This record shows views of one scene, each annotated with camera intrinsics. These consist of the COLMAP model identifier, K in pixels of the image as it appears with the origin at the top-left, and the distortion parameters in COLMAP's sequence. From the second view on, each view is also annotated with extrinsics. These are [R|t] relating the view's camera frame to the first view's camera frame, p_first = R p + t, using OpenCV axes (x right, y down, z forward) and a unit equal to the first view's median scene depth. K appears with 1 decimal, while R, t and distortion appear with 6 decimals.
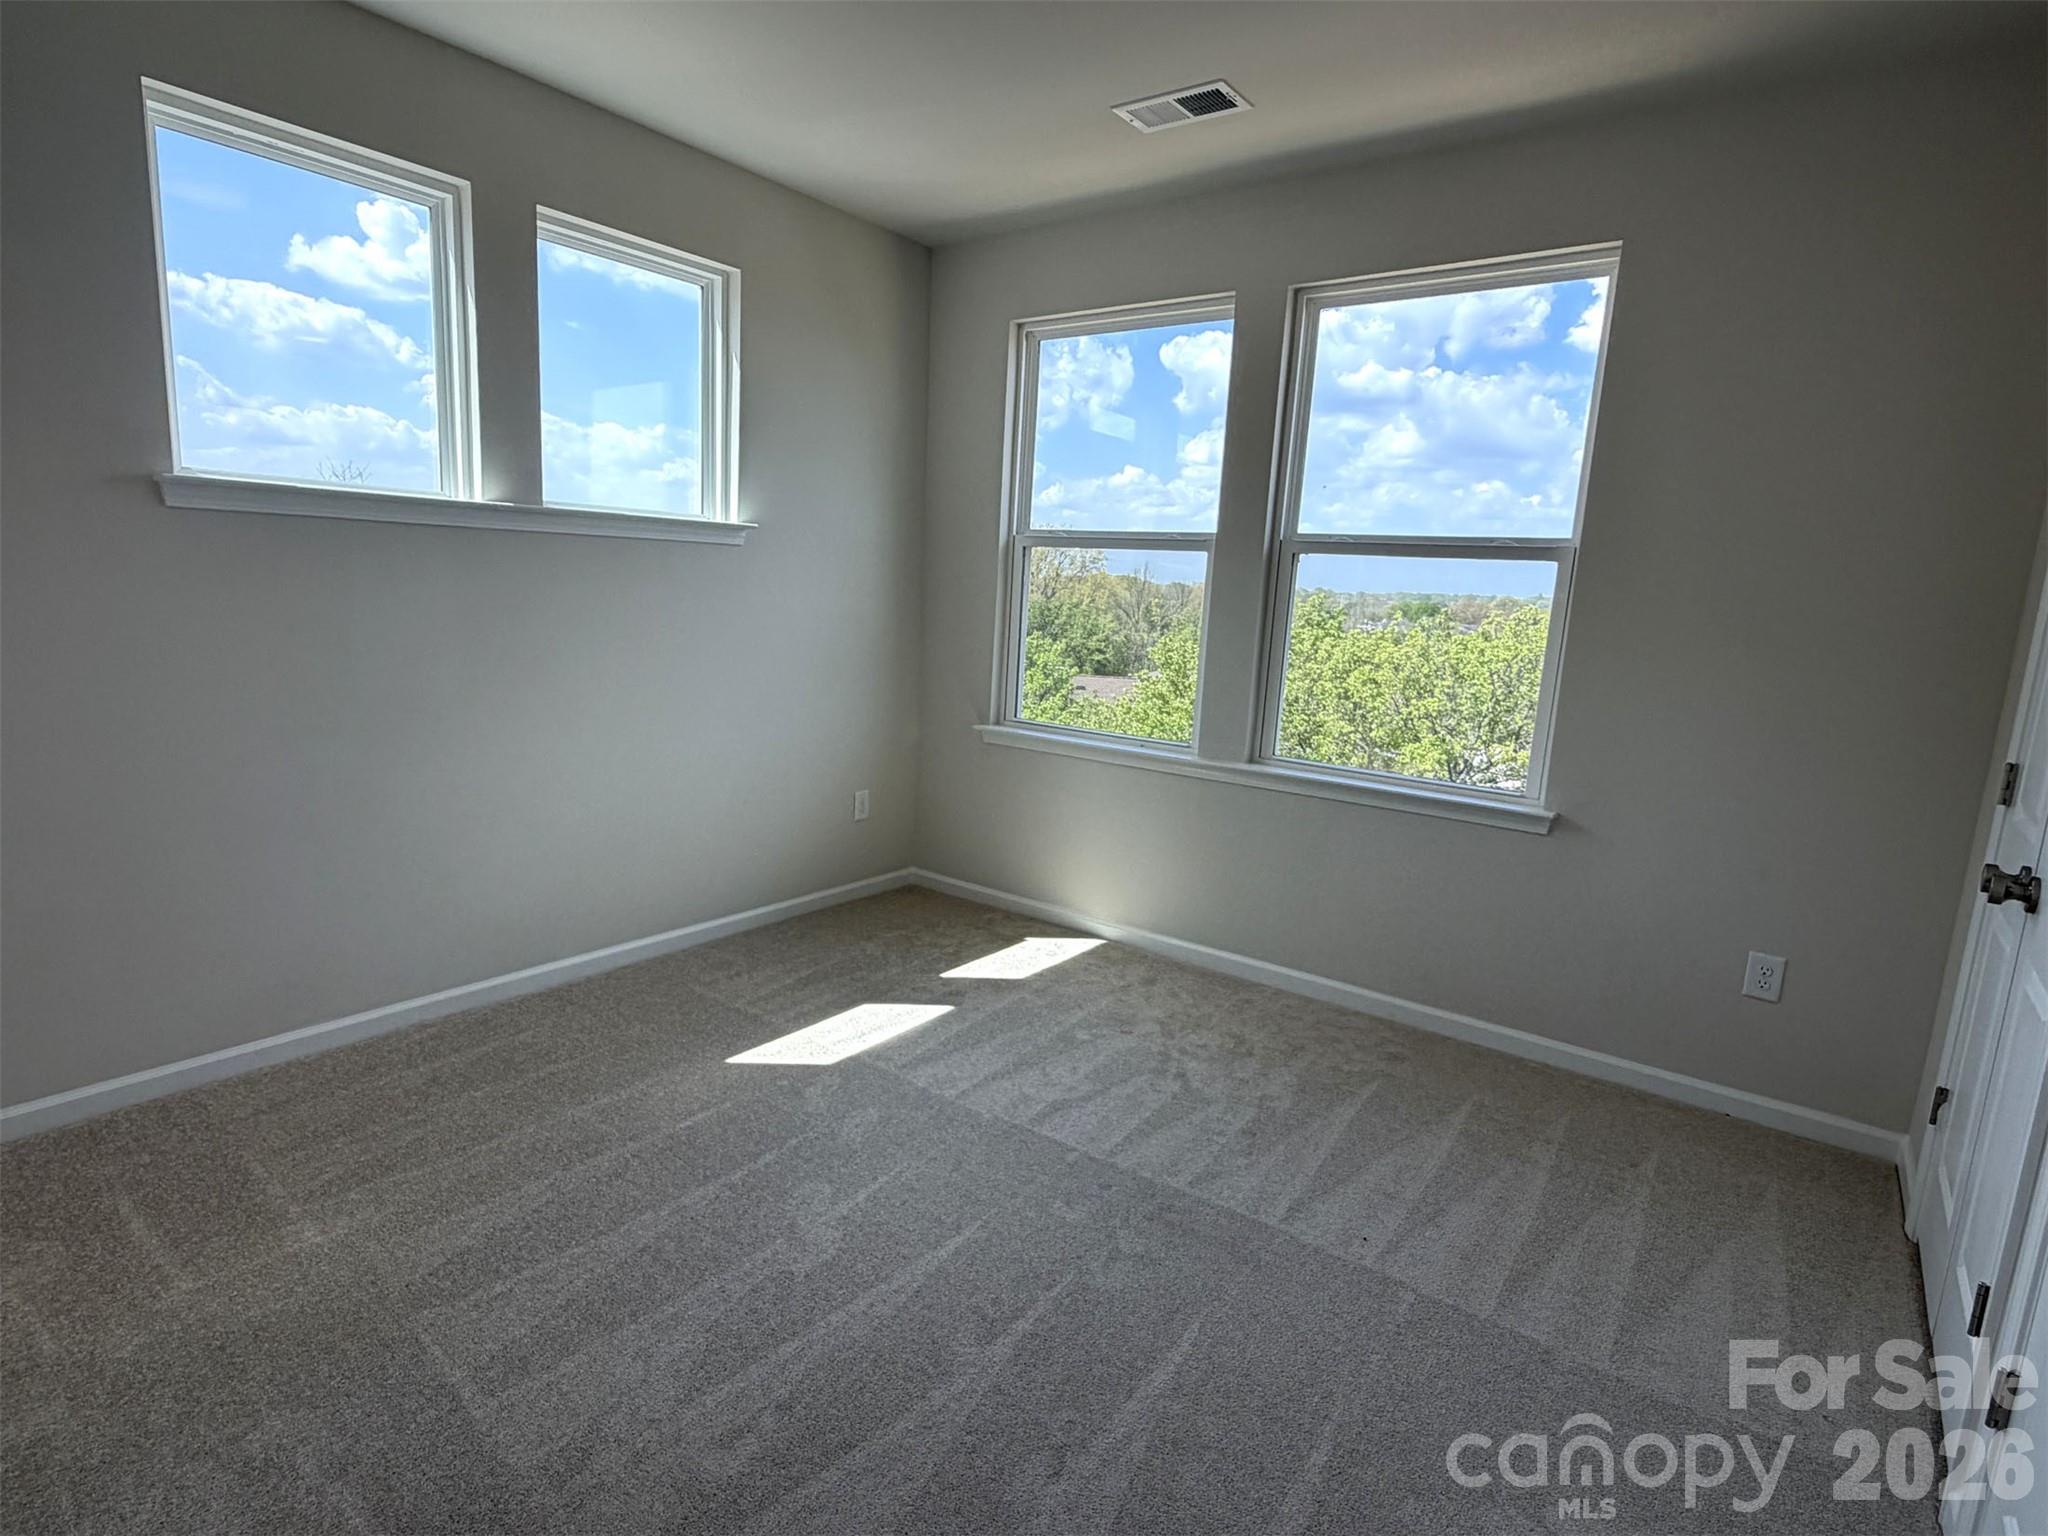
lens RADIAL K [[1062.7, 0, 1015.7], [0, 1062.7, 759.4], [0, 0, 1]] dist [0.007378, -0.001061]
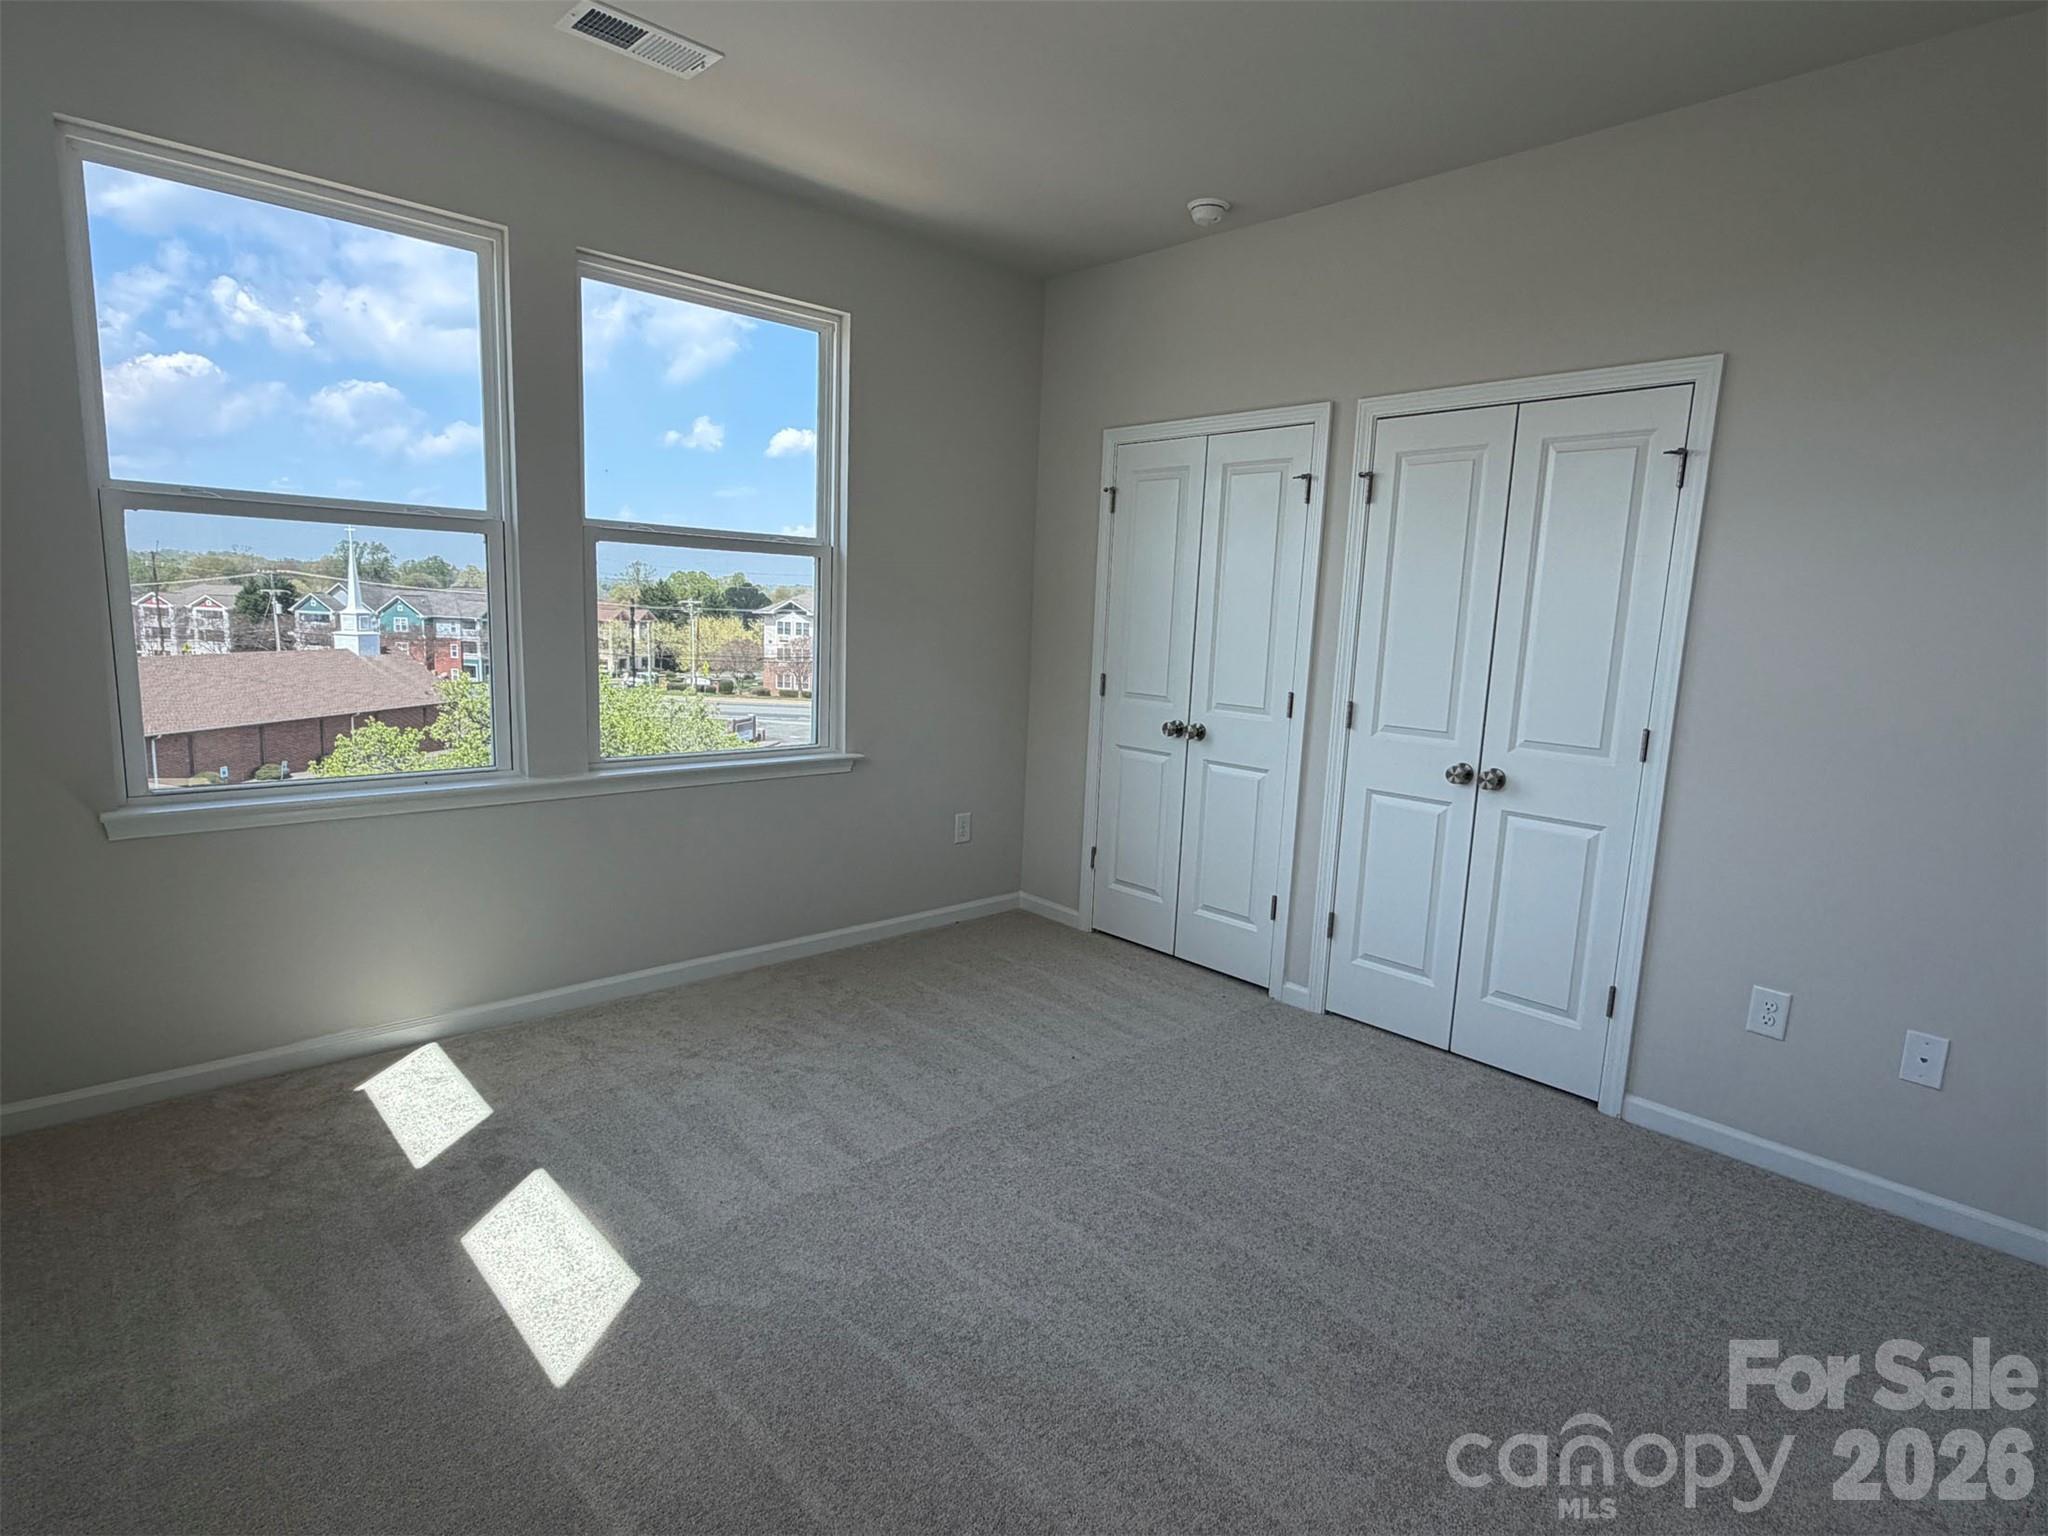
lens RADIAL K [[1062.7, 0, 1027.5], [0, 1062.7, 762.6], [0, 0, 1]] dist [0.007378, -0.001061]
pose [[0.185553, -0.192198, 0.963655, -0.631788], [0.134510, 0.976421, 0.168844, -0.115308], [-0.973384, 0.098292, 0.207030, 0.479869]]
